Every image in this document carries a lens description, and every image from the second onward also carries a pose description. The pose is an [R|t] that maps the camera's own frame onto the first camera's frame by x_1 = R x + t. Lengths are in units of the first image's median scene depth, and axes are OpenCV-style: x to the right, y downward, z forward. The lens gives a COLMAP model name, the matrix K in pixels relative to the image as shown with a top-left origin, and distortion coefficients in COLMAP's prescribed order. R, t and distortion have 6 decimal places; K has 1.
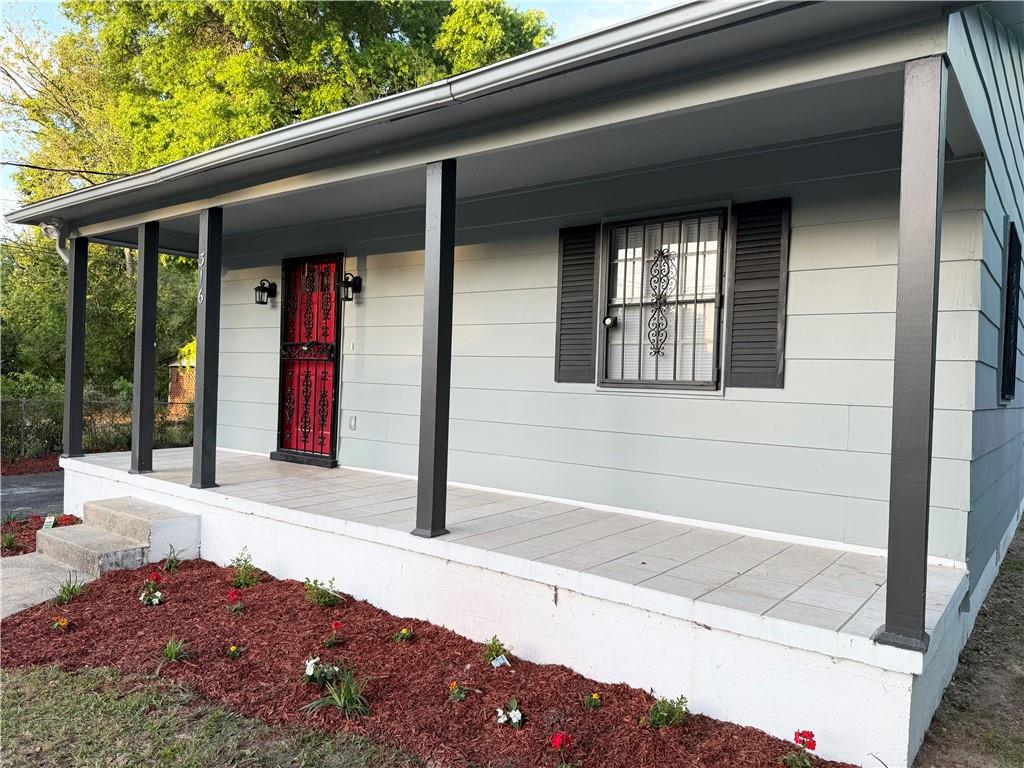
lens RADIAL K [[718.1, 0, 514.7], [0, 718.1, 387.0], [0, 0, 1]] dist [0.016603, -0.026274]
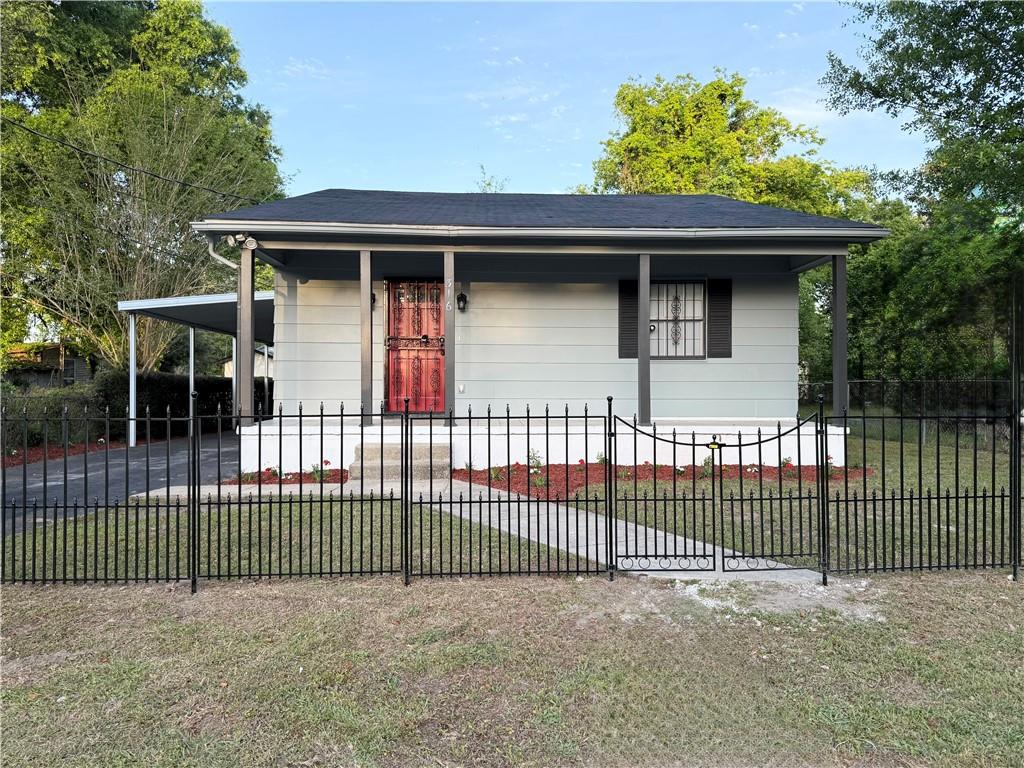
lens RADIAL K [[718.1, 0, 510.9], [0, 718.1, 384.5], [0, 0, 1]] dist [0.016603, -0.026274]
pose [[0.771157, -0.025783, 0.636123, -1.553251], [0.028582, 0.999574, 0.005866, 0.048752], [-0.636003, 0.013658, 0.771565, -0.356782]]
